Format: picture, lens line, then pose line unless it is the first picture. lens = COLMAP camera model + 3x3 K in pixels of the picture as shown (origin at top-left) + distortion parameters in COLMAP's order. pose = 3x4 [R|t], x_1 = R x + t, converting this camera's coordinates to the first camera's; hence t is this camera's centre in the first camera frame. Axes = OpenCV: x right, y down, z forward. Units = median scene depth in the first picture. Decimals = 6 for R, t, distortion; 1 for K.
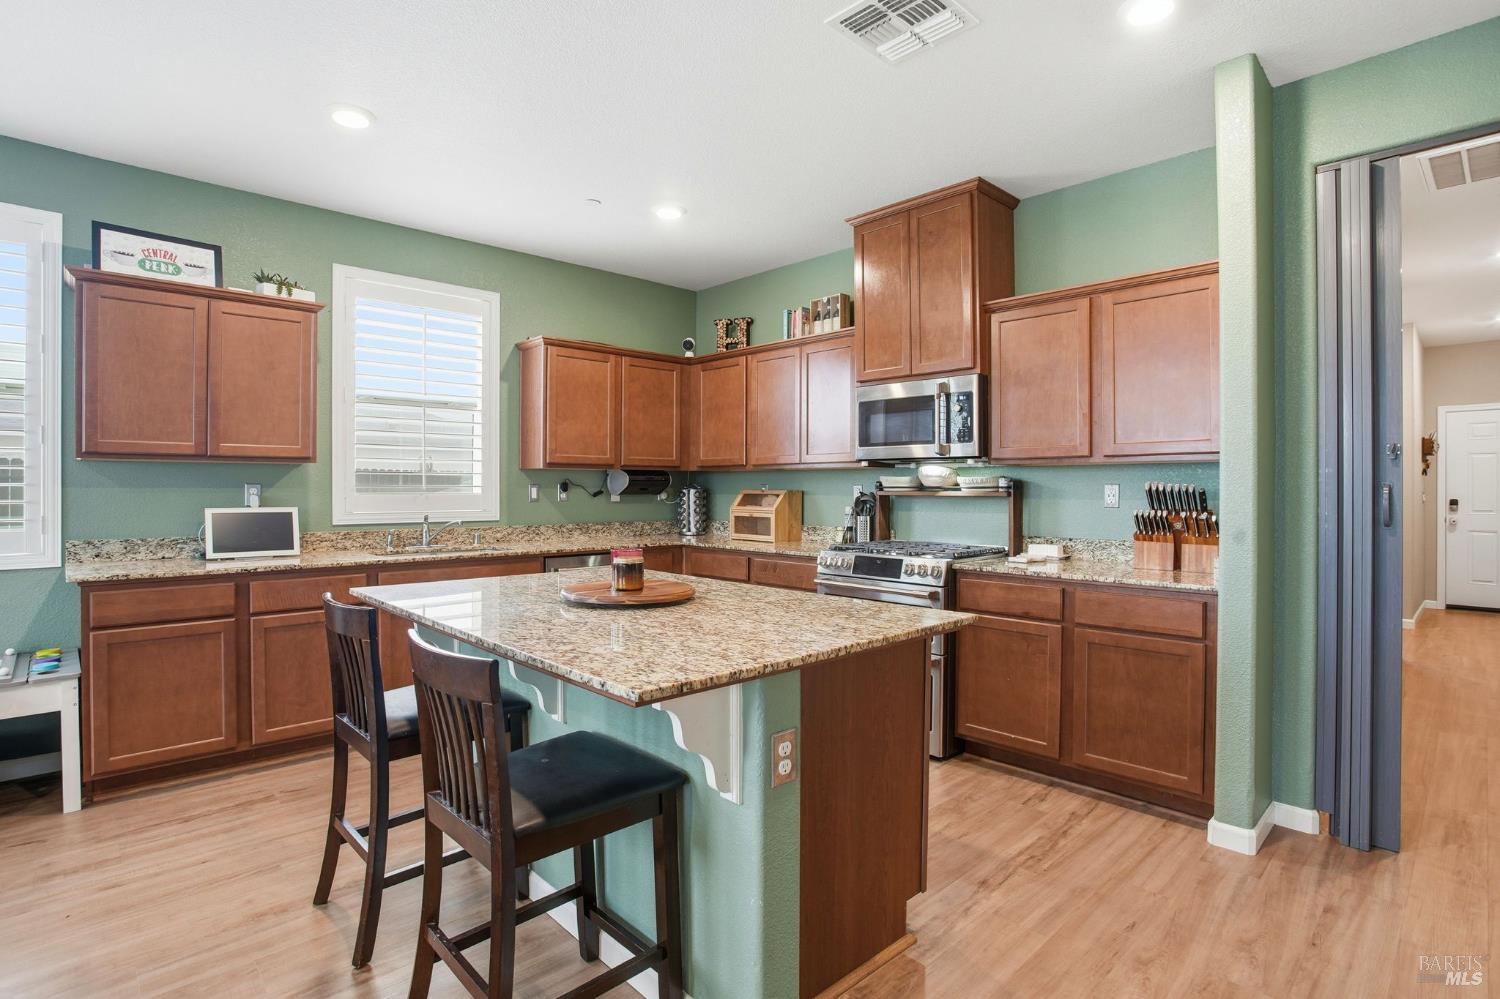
lens RADIAL K [[750.5, 0, 752.4], [0, 750.5, 487.5], [0, 0, 1]] dist [-0.074780, 0.030168]
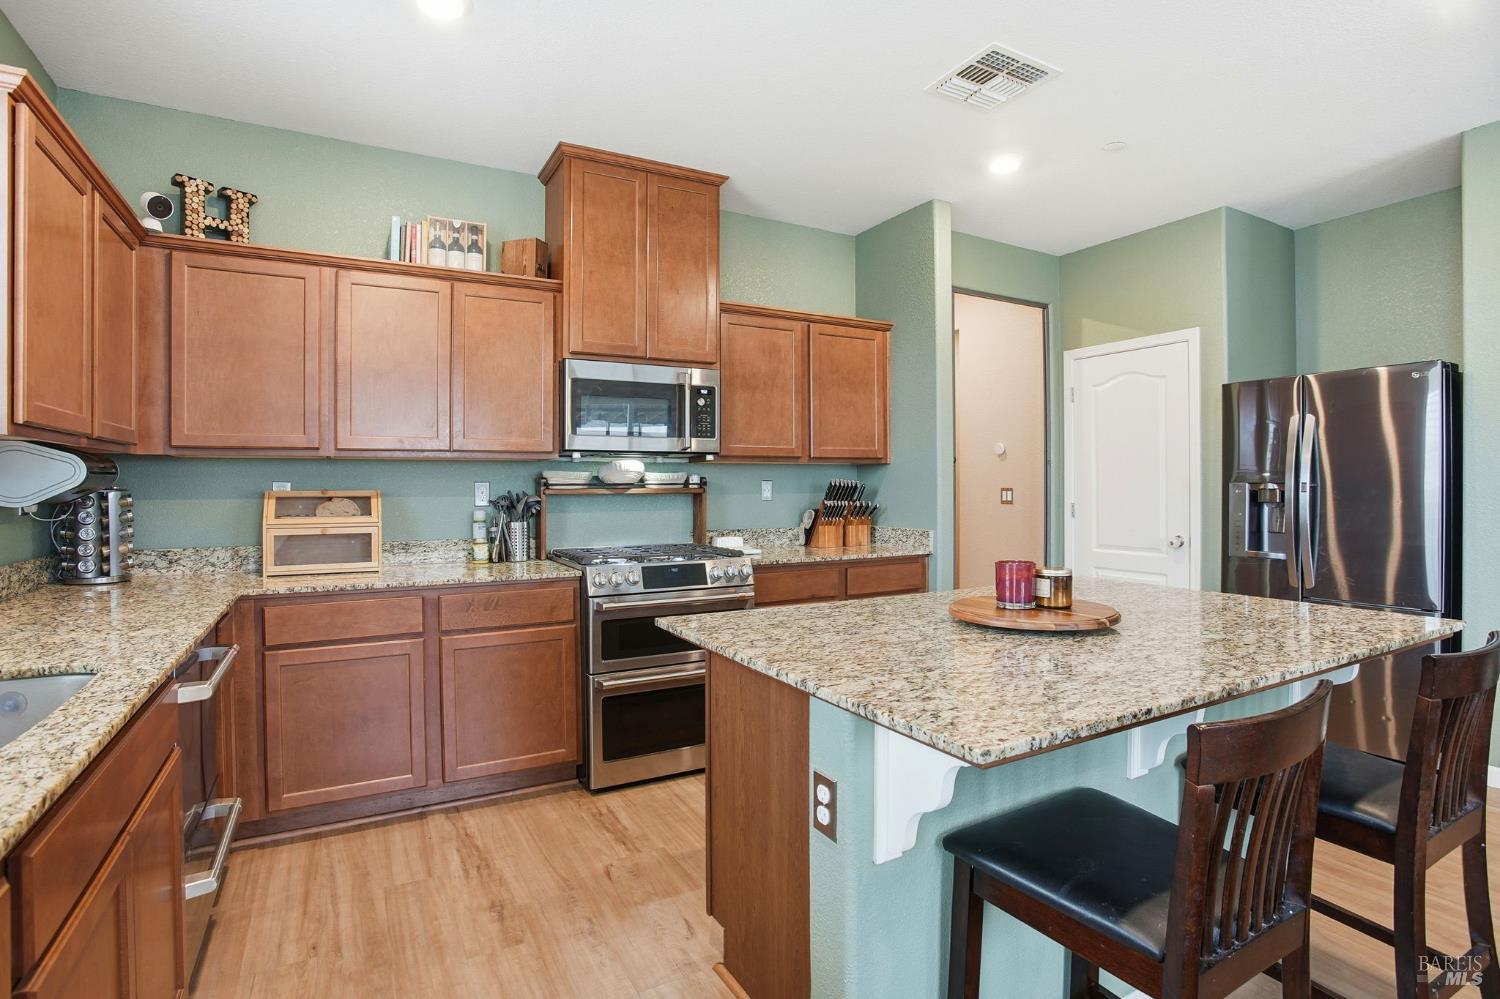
lens RADIAL K [[750.5, 0, 752.4], [0, 750.5, 487.5], [0, 0, 1]] dist [-0.074780, 0.030168]
pose [[0.255294, -0.006306, 0.966843, -0.725325], [0.003889, 0.999977, 0.005495, -0.000613], [-0.966856, 0.002358, 0.255313, 0.771767]]
